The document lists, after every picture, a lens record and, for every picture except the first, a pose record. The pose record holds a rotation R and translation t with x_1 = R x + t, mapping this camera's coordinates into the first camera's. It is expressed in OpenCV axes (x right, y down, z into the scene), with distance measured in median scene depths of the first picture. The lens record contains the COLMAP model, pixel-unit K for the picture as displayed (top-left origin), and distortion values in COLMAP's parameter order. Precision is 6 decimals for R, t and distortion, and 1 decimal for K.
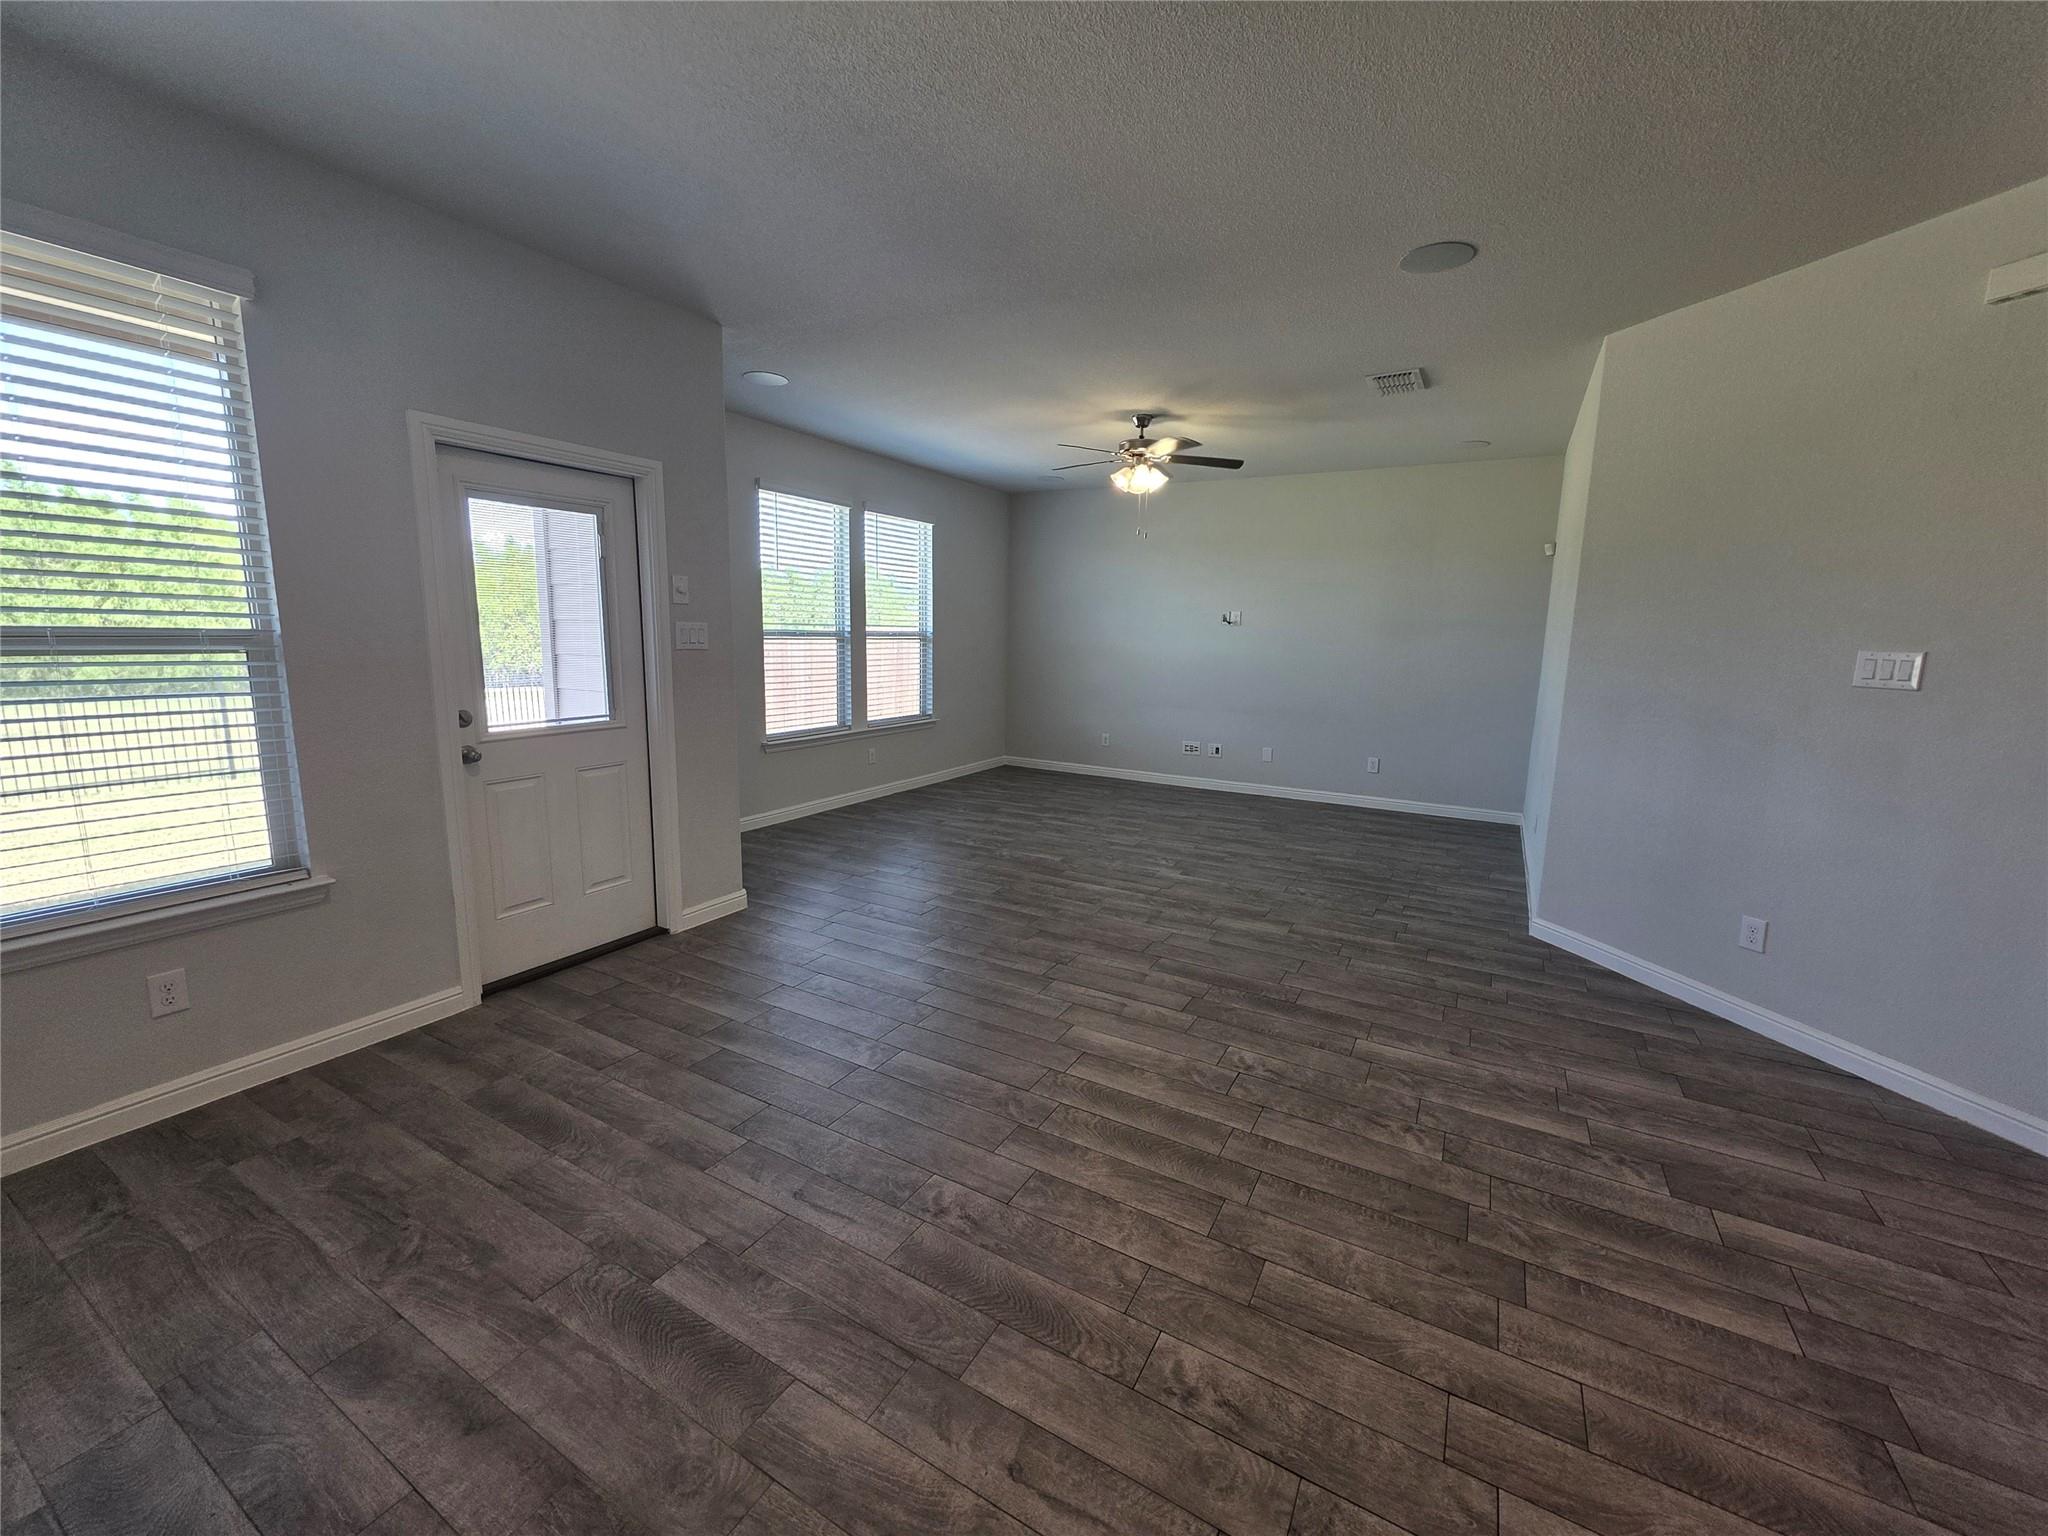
lens RADIAL K [[815.0, 0, 1029.6], [0, 815.0, 756.4], [0, 0, 1]] dist [0.003097, 0.000131]
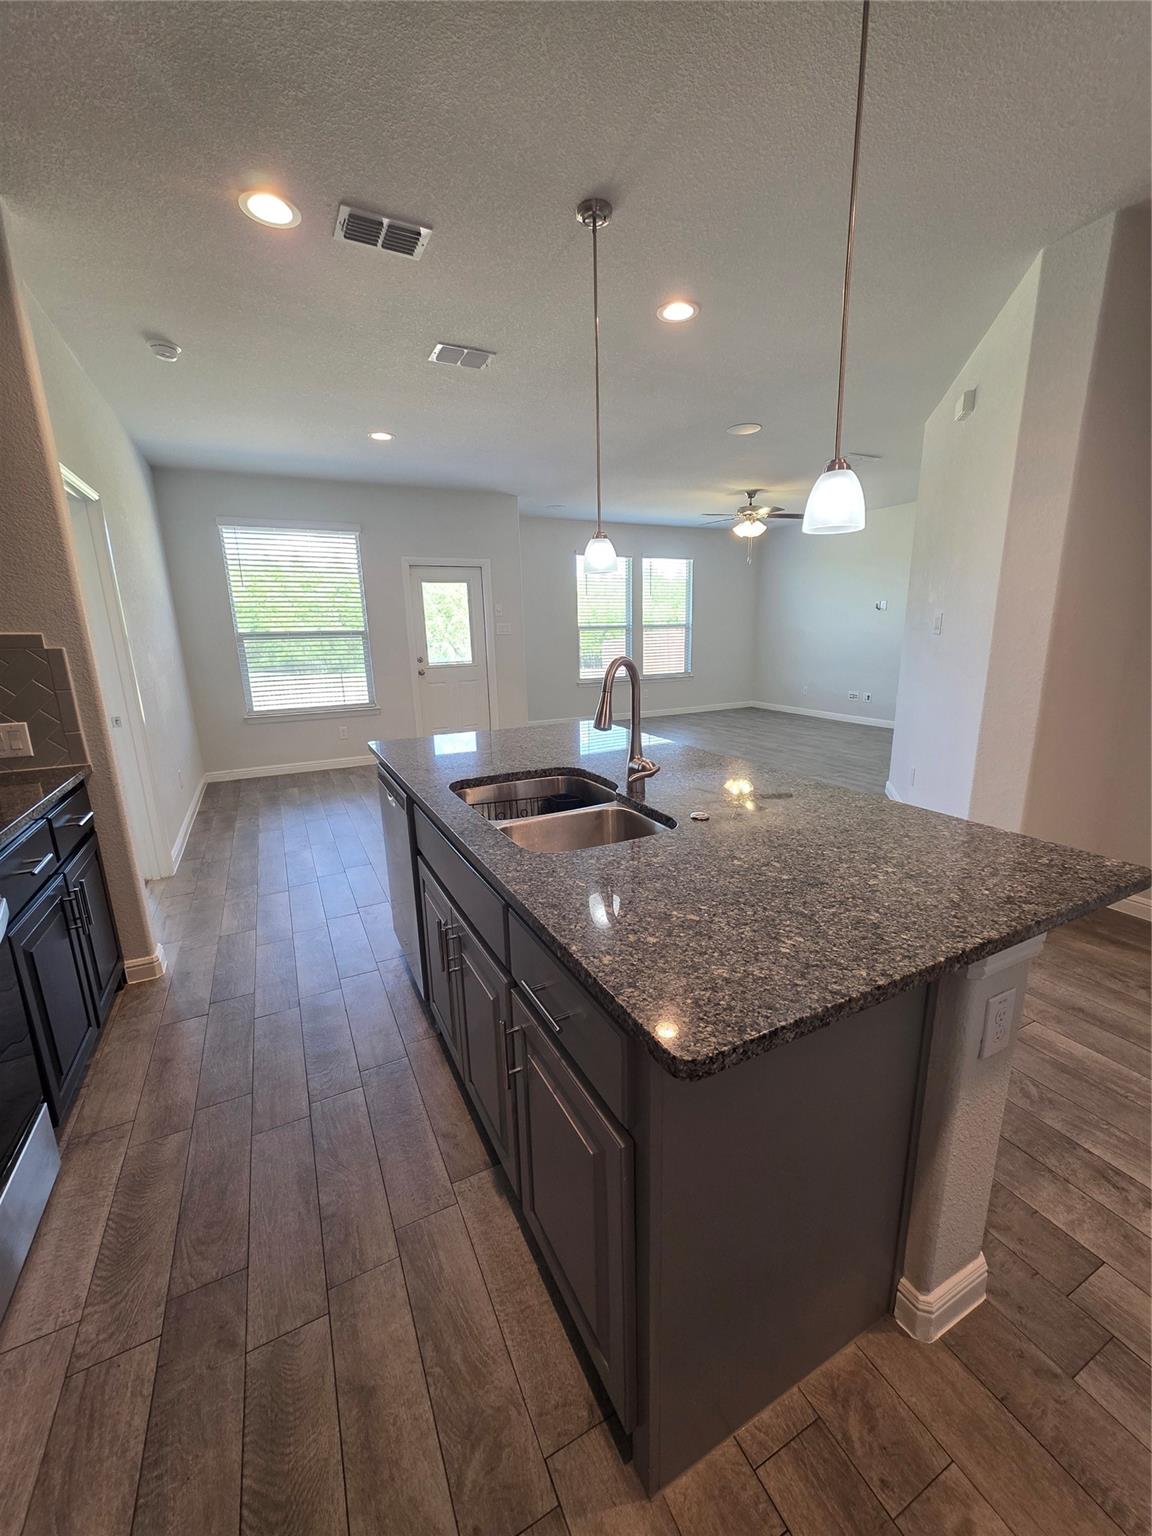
lens RADIAL K [[613.6, 0, 584.2], [0, 613.6, 780.0], [0, 0, 1]] dist [-0.005579, 0.002825]
pose [[0.834603, 0.099130, -0.541859, 0.964891], [-0.049650, 0.993208, 0.105228, 0.113592], [0.548610, -0.060921, 0.833856, -0.502886]]
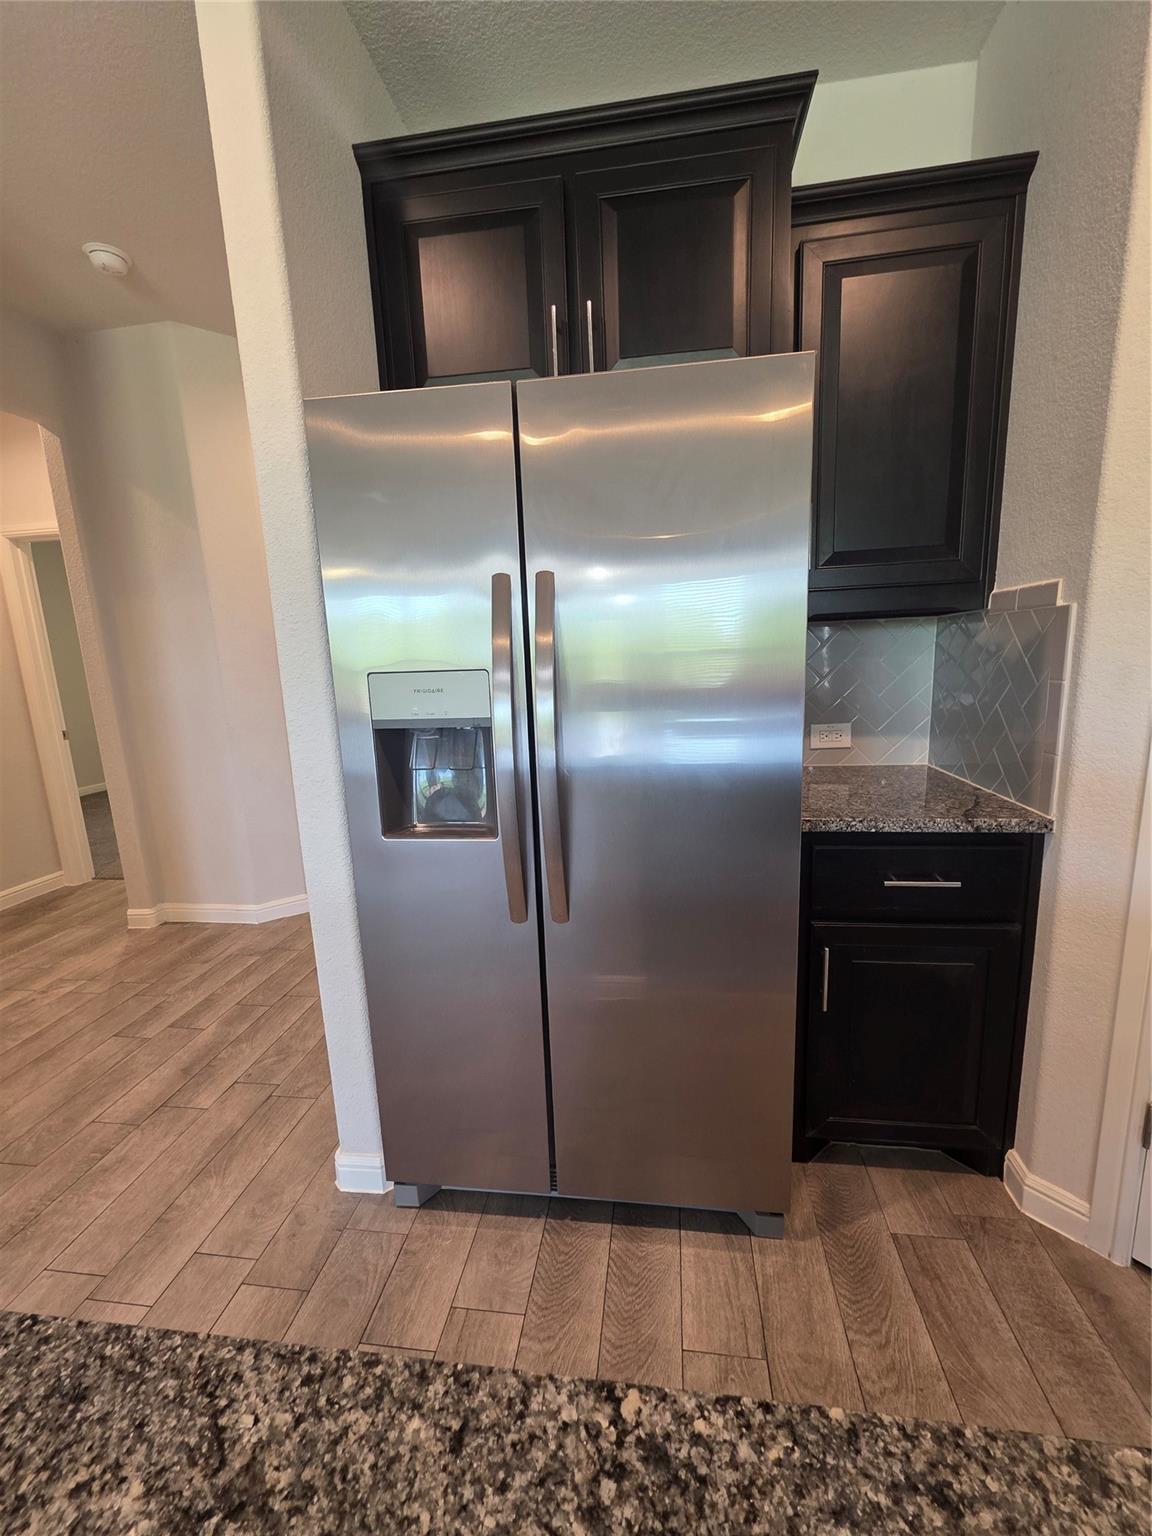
lens RADIAL K [[611.3, 0, 582.2], [0, 611.3, 767.5], [0, 0, 1]] dist [0.003097, 0.000131]
pose [[-0.367792, -0.173107, 0.913654, 0.903770], [0.175956, 0.951816, 0.251169, 0.089767], [-0.913109, 0.253141, -0.319611, -0.151117]]
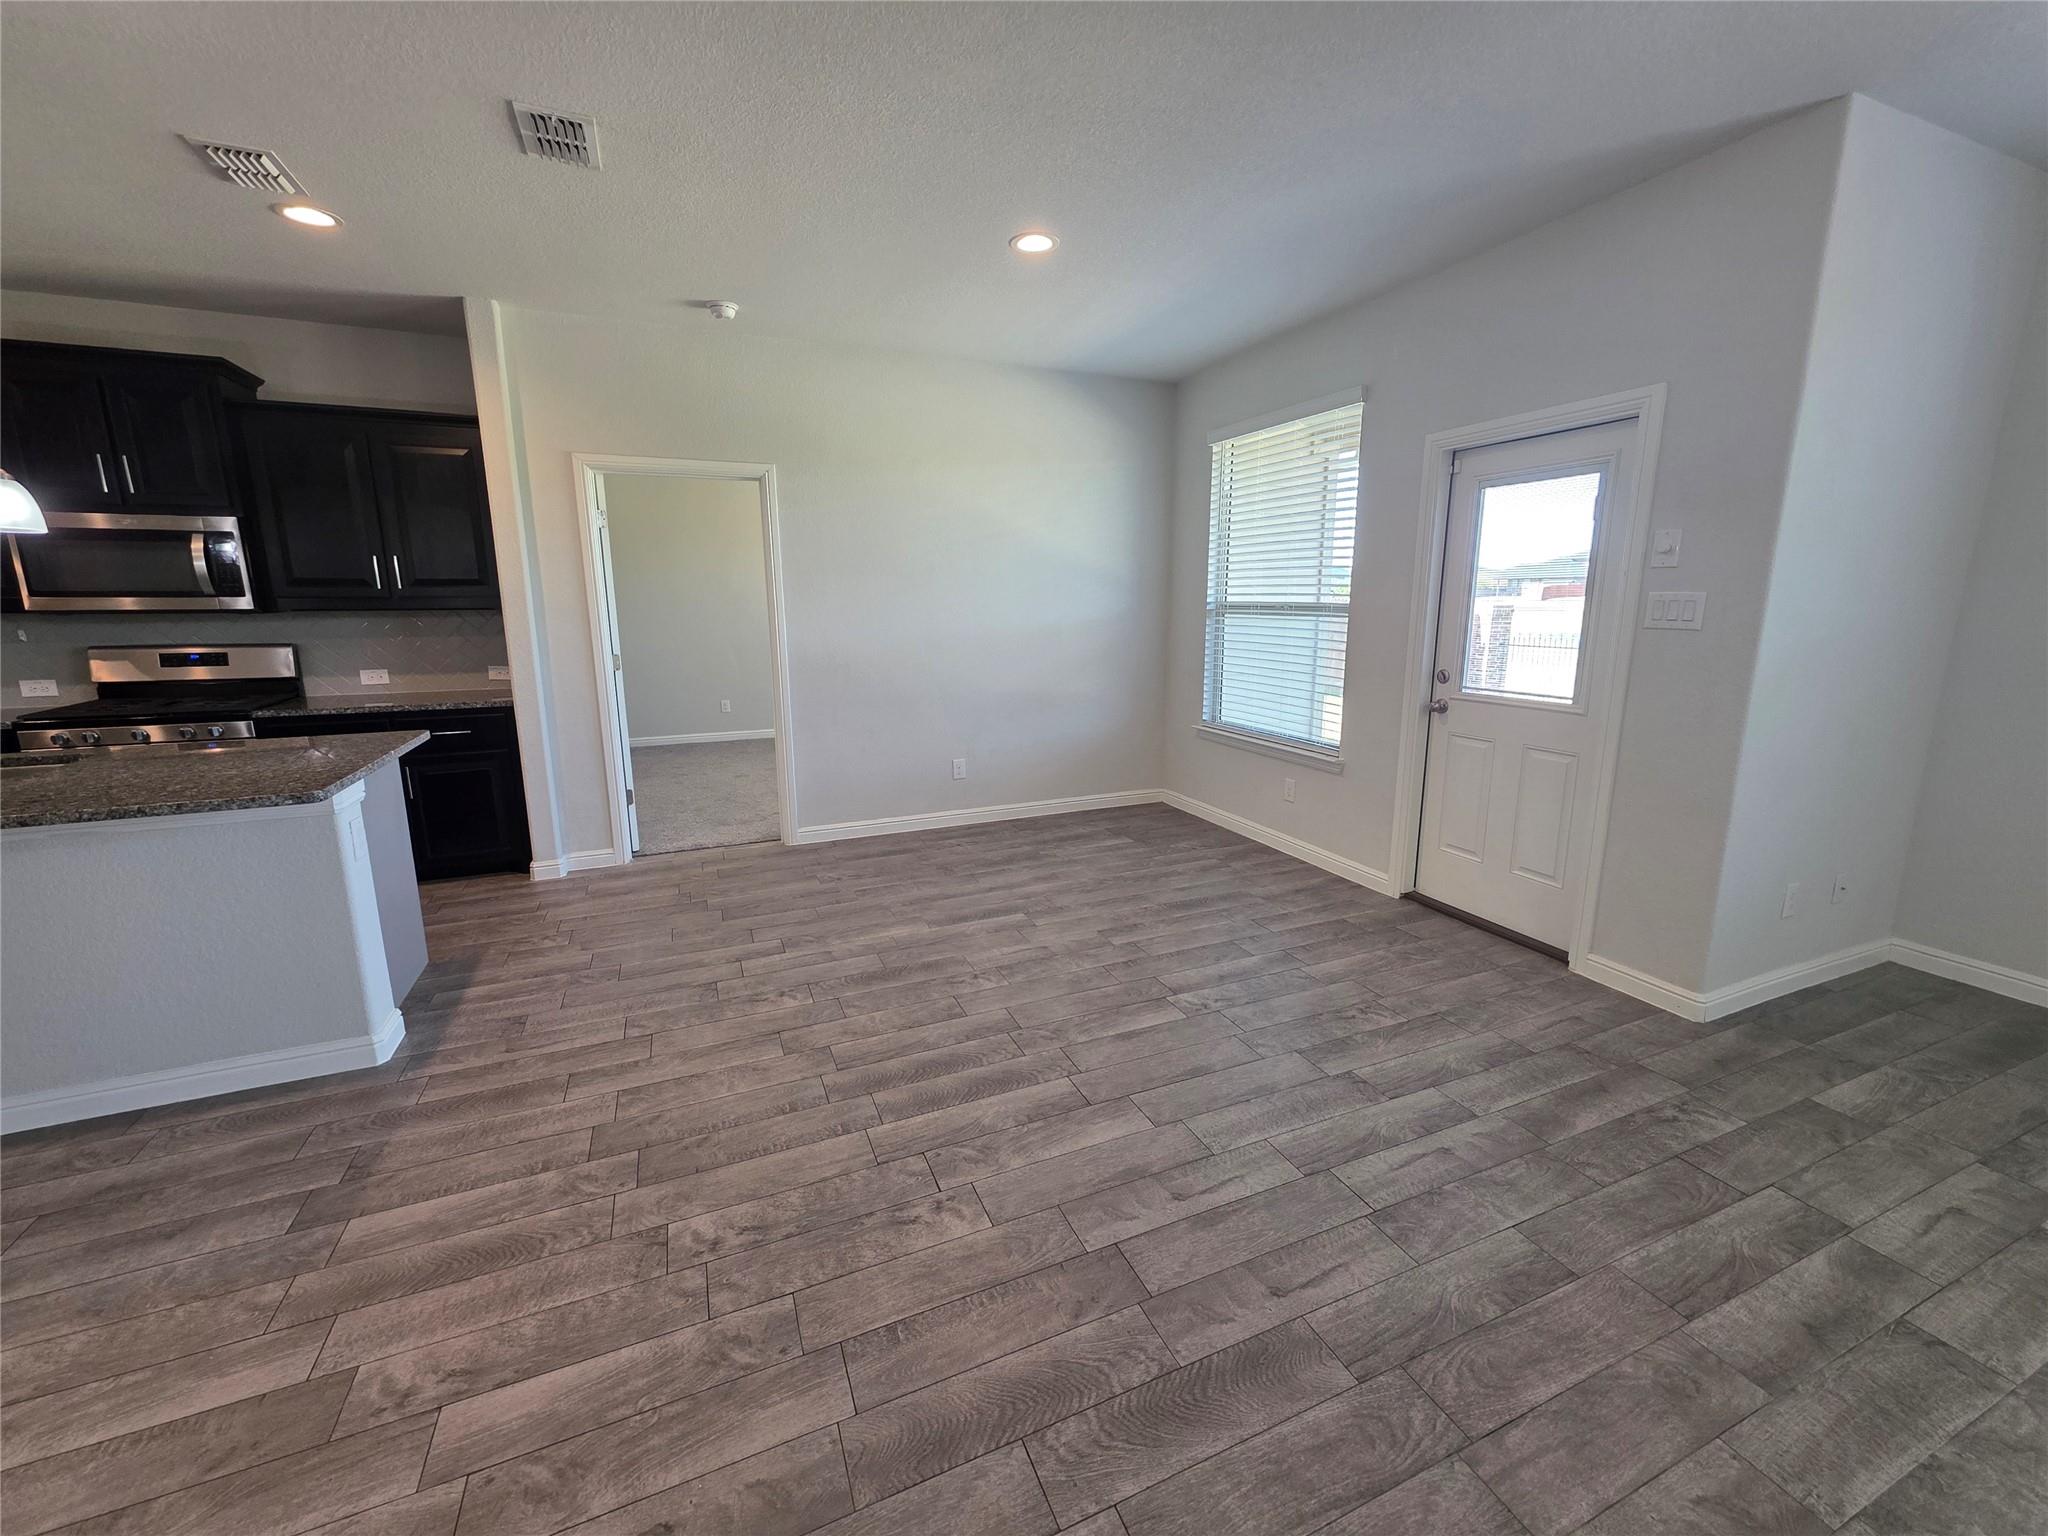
lens RADIAL K [[815.0, 0, 1029.6], [0, 815.0, 756.4], [0, 0, 1]] dist [0.003097, 0.000131]
pose [[-0.603499, 0.133482, -0.786112, 0.613129], [-0.134002, 0.954888, 0.265014, -0.161026], [0.786023, 0.265276, -0.558387, 1.143349]]
